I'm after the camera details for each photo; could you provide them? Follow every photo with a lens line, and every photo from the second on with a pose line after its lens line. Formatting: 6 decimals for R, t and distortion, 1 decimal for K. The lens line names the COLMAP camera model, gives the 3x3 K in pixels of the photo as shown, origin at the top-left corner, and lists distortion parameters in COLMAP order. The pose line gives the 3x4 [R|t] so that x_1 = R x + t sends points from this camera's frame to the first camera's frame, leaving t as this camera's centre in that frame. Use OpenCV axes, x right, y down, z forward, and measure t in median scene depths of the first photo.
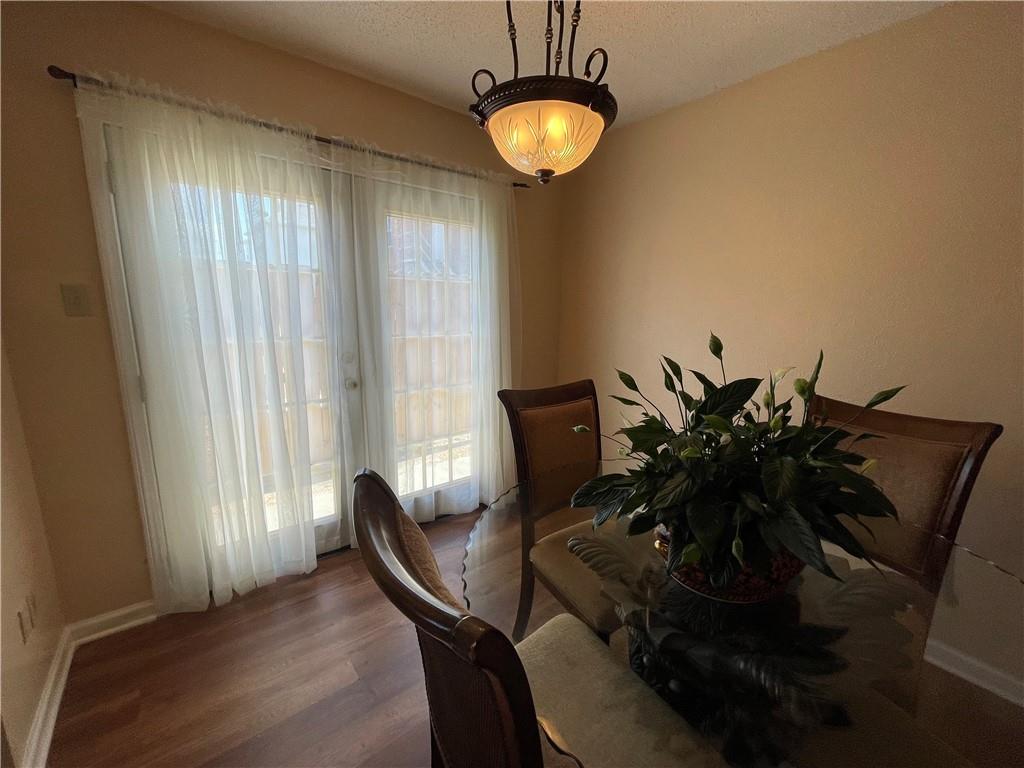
lens RADIAL K [[409.8, 0, 510.6], [0, 409.8, 382.9], [0, 0, 1]] dist [0.000045, 0.000313]
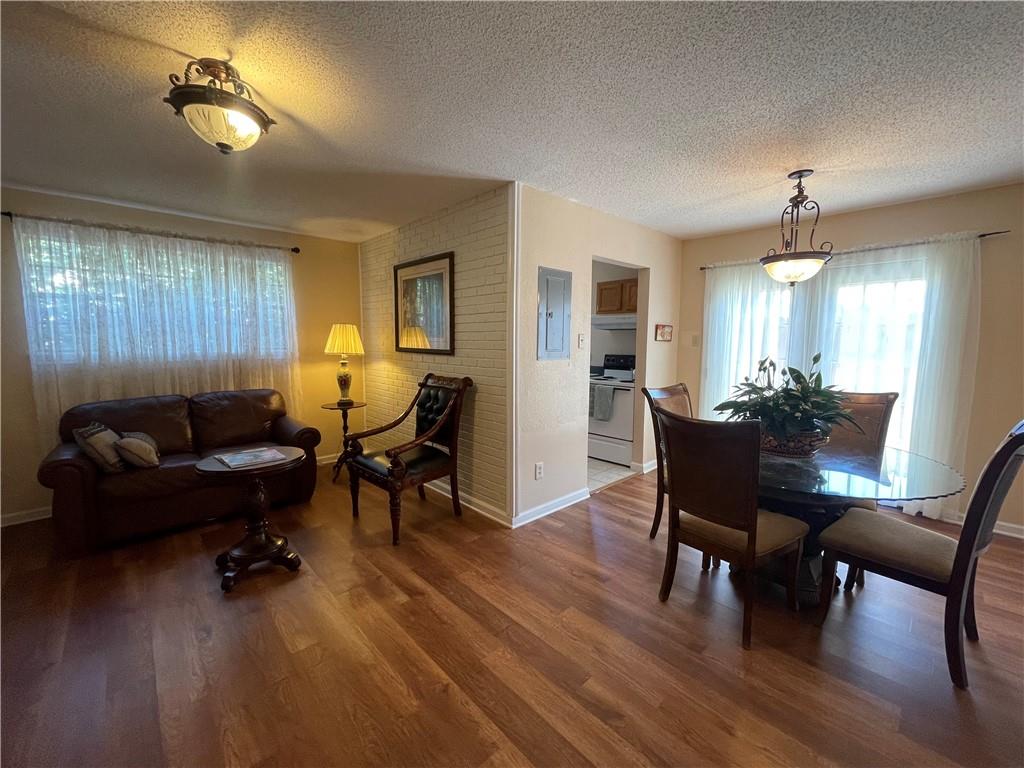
lens RADIAL K [[409.8, 0, 514.0], [0, 409.8, 380.7], [0, 0, 1]] dist [0.000045, 0.000313]
pose [[0.103678, 0.082839, -0.991155, 1.233169], [-0.184841, 0.980770, 0.062636, 0.097325], [0.977284, 0.176712, 0.116996, -0.396612]]
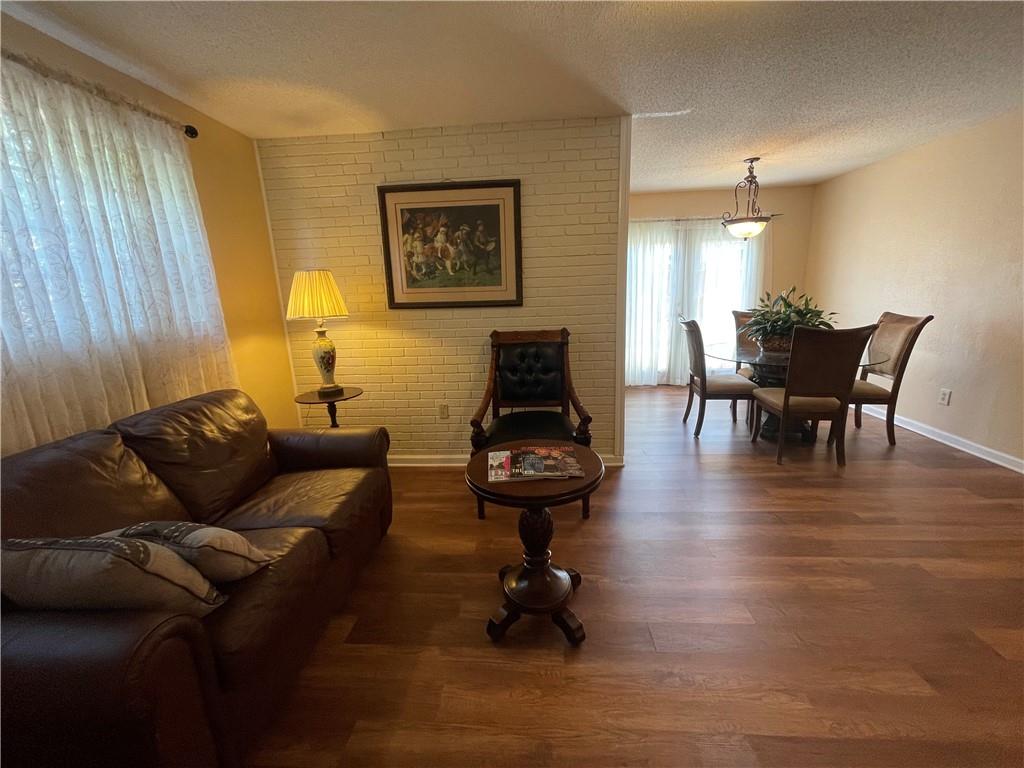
lens RADIAL K [[409.8, 0, 509.2], [0, 409.8, 379.7], [0, 0, 1]] dist [0.000045, 0.000313]
pose [[0.748640, 0.100452, -0.655323, 0.510633], [-0.072247, 0.994929, 0.069974, 0.300434], [0.659029, -0.005040, 0.752101, -1.536620]]
